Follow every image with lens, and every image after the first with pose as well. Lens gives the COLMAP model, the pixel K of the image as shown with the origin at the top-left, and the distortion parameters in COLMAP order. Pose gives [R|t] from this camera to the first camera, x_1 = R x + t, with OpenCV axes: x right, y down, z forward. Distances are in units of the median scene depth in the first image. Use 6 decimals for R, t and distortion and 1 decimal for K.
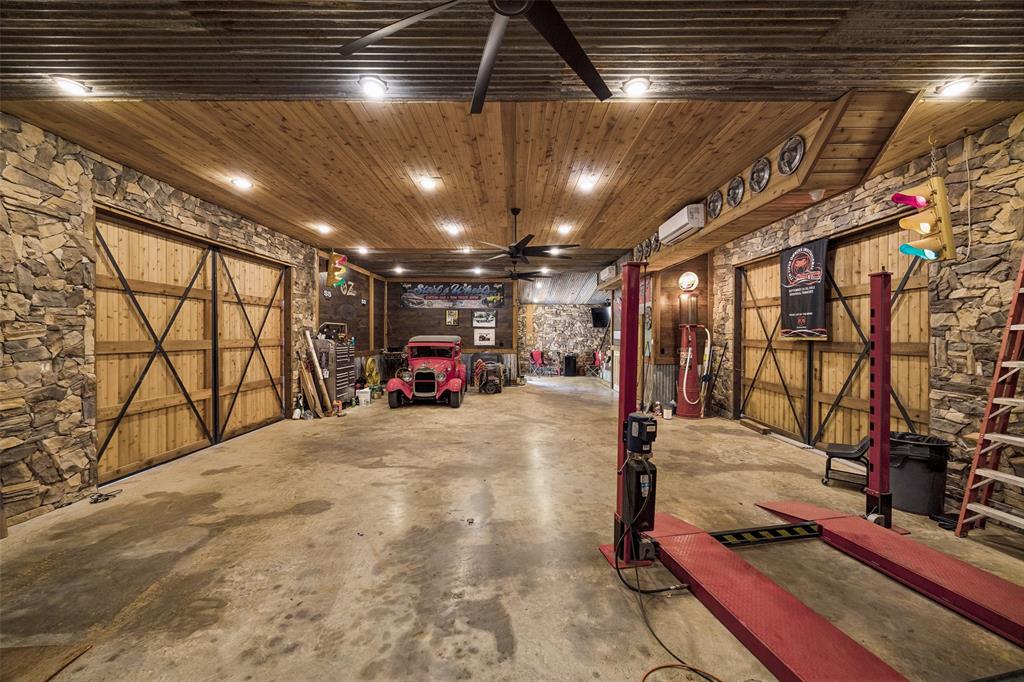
lens RADIAL K [[391.5, 0, 512.5], [0, 391.5, 340.0], [0, 0, 1]] dist [-0.001546, 0.000430]
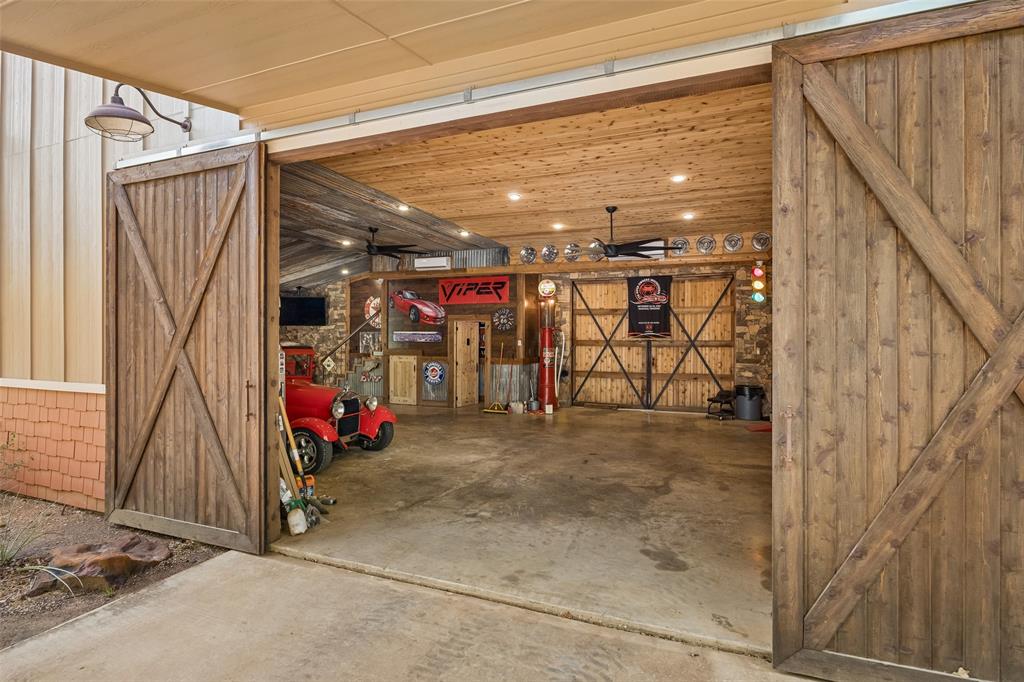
lens RADIAL K [[508.1, 0, 511.1], [0, 508.1, 337.7], [0, 0, 1]] dist [0.000724, 0.000000]
pose [[0.369555, -0.002345, 0.929206, -1.378785], [0.005368, 0.999986, 0.000389, -0.010734], [-0.929193, 0.004844, 0.369563, 0.817530]]
